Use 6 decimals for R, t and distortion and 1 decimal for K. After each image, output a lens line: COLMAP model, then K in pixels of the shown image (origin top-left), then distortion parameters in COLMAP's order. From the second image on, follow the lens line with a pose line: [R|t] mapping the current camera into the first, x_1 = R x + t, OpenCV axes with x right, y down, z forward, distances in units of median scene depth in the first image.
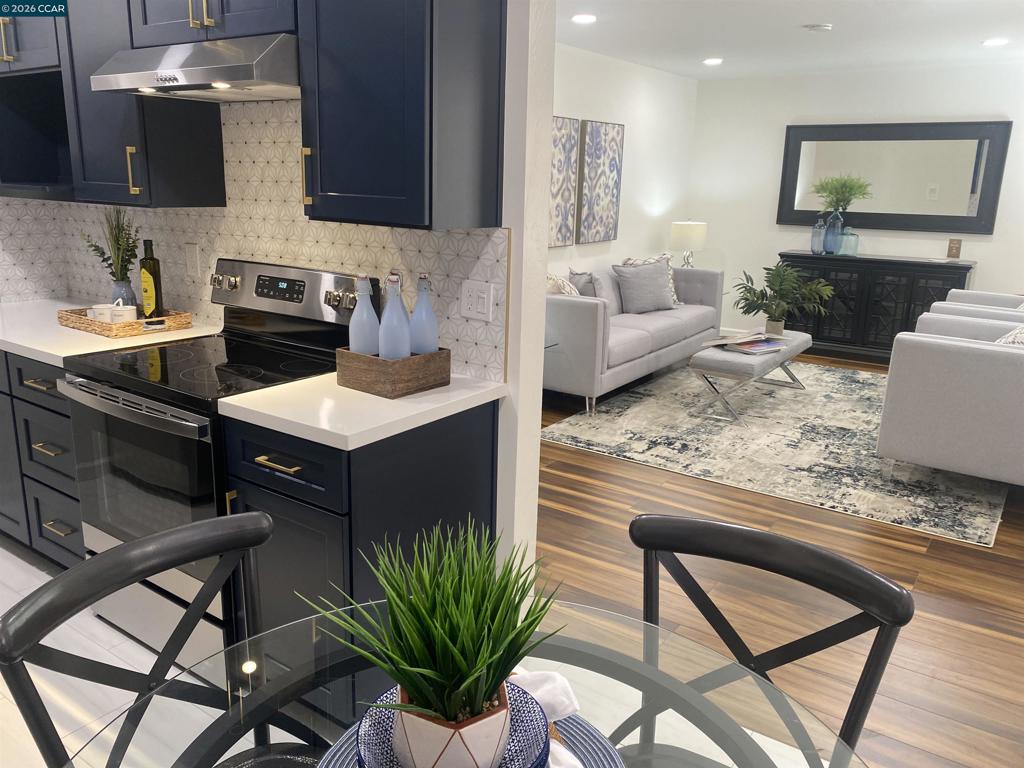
lens RADIAL K [[779.3, 0, 511.2], [0, 779.3, 385.1], [0, 0, 1]] dist [0.041181, -0.061408]
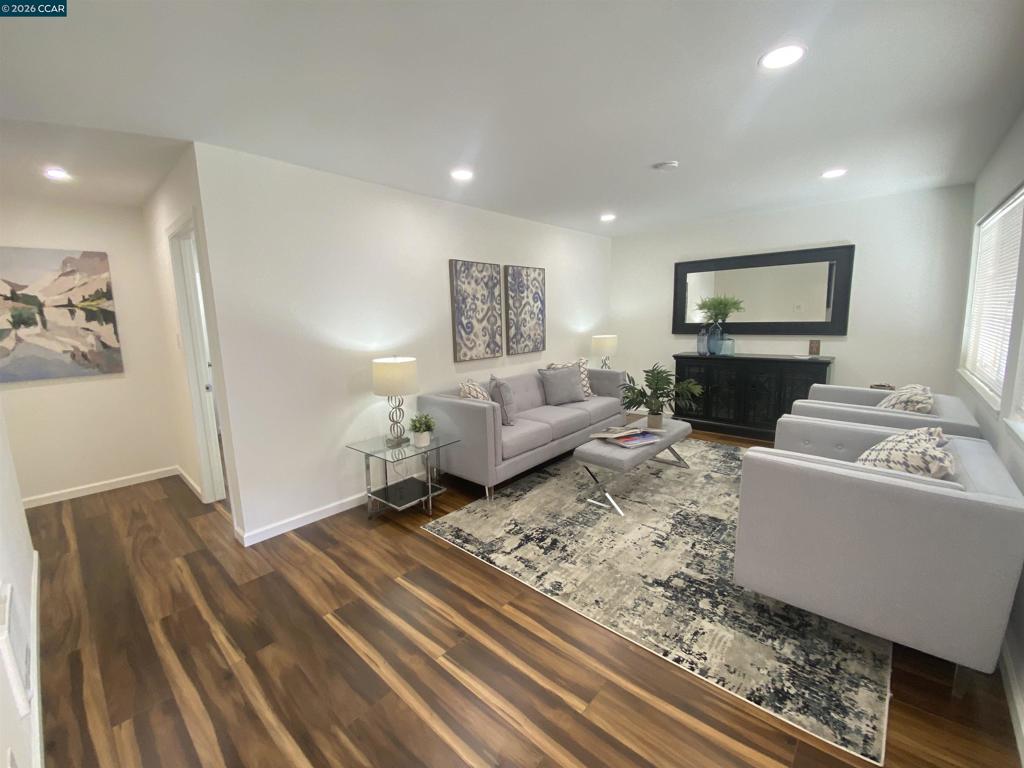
lens RADIAL K [[413.8, 0, 513.4], [0, 413.8, 380.0], [0, 0, 1]] dist [0.017738, -0.018276]
pose [[0.991269, -0.030185, -0.128355, 0.286006], [0.016328, 0.994052, -0.107676, -0.097090], [0.130841, 0.104640, 0.985866, 0.474804]]
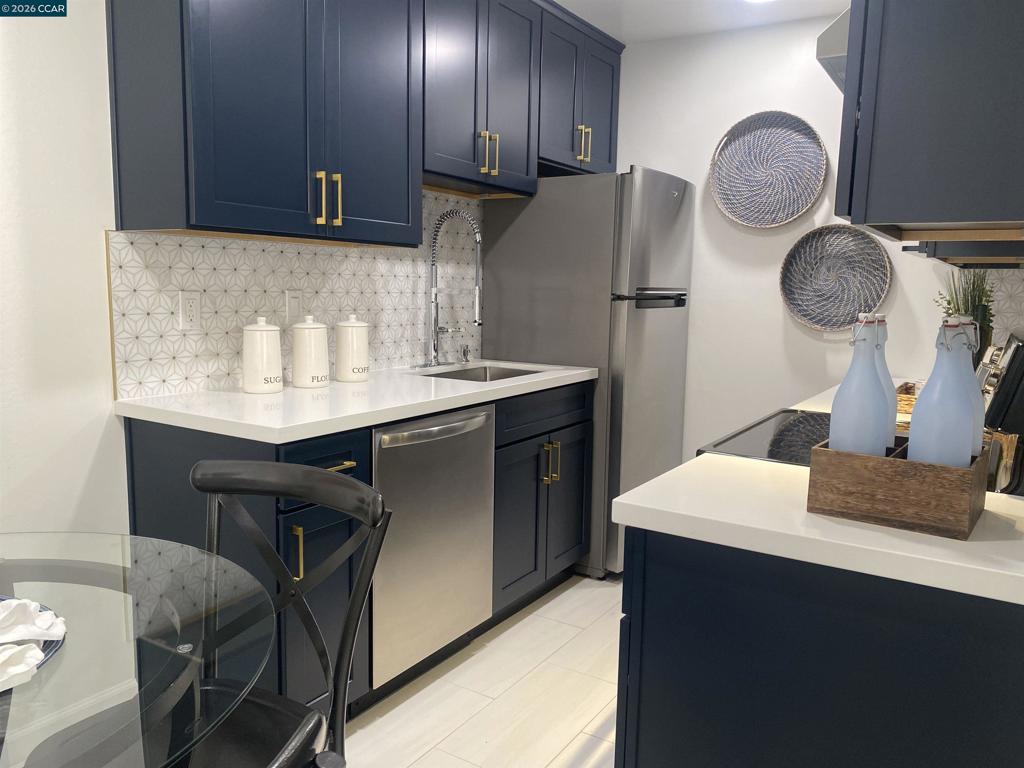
lens RADIAL K [[779.3, 0, 520.5], [0, 779.3, 387.2], [0, 0, 1]] dist [0.041181, -0.061408]
pose [[0.043711, 0.104460, -0.993568, 0.231271], [-0.274090, 0.957612, 0.088621, -0.035669], [0.960710, 0.268454, 0.070490, 0.377607]]
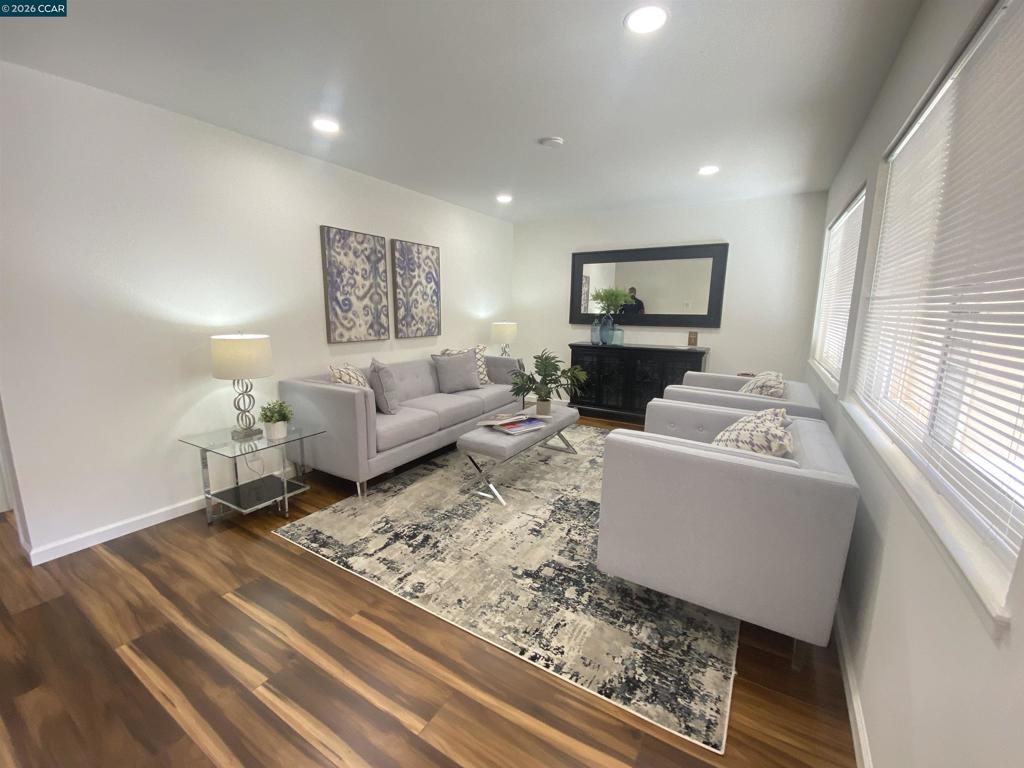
lens RADIAL K [[413.8, 0, 515.3], [0, 413.8, 381.9], [0, 0, 1]] dist [0.017738, -0.018276]
pose [[0.997359, -0.021919, 0.069242, 0.351024], [0.027390, 0.996492, -0.079080, -0.086712], [-0.067266, 0.080768, 0.994461, 0.531942]]
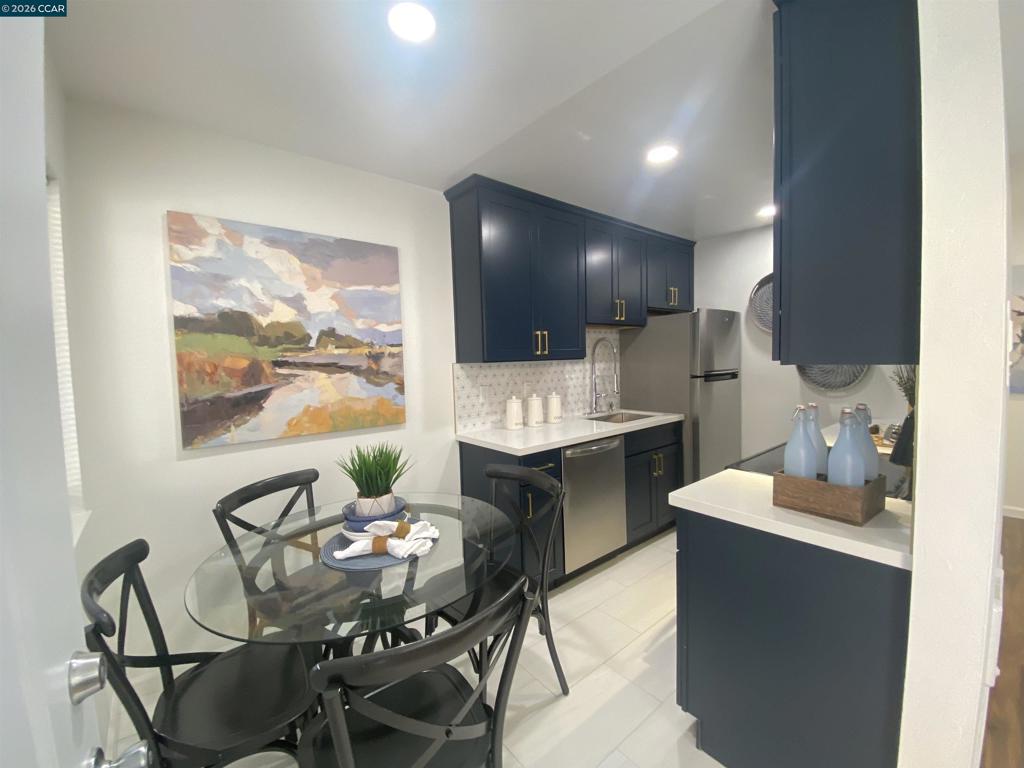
lens RADIAL K [[413.8, 0, 515.5], [0, 413.8, 384.7], [0, 0, 1]] dist [0.017738, -0.018276]
pose [[-0.279994, 0.040447, -0.959149, 0.298102], [-0.222761, 0.969105, 0.105895, -0.074174], [0.933799, 0.243311, -0.262333, 0.398026]]
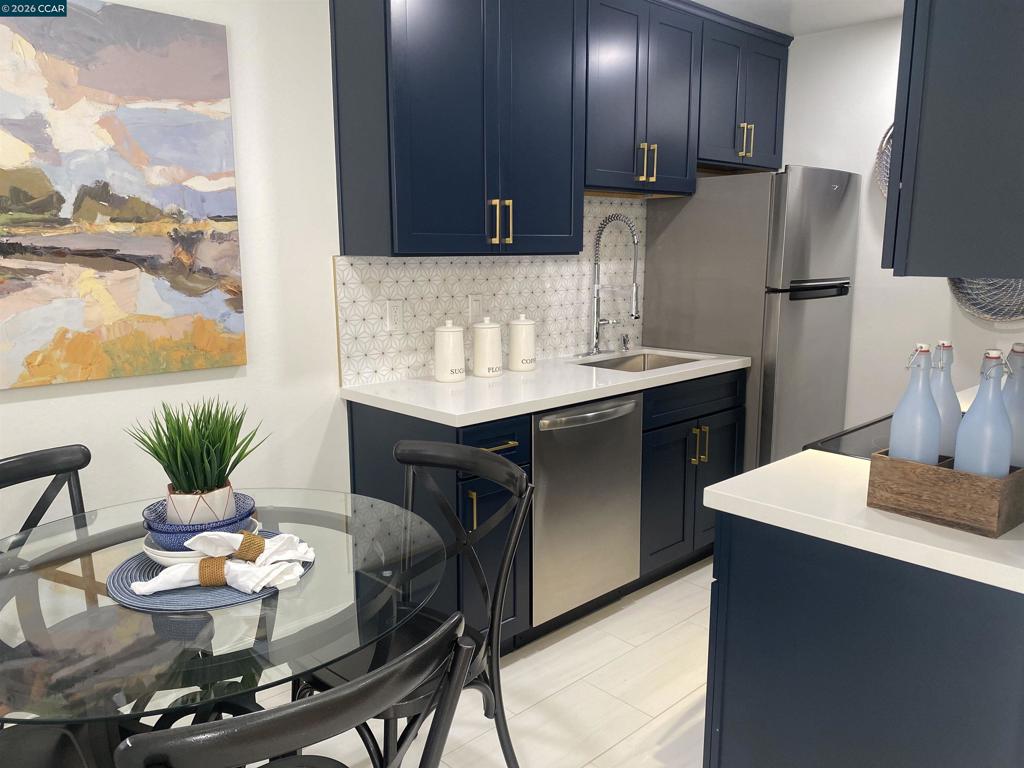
lens RADIAL K [[779.3, 0, 511.8], [0, 779.3, 390.7], [0, 0, 1]] dist [0.041181, -0.061408]
pose [[-0.209976, 0.150593, -0.966039, 0.325923], [-0.250982, 0.946654, 0.202124, -0.079338], [0.944943, 0.284899, -0.160979, 0.407543]]
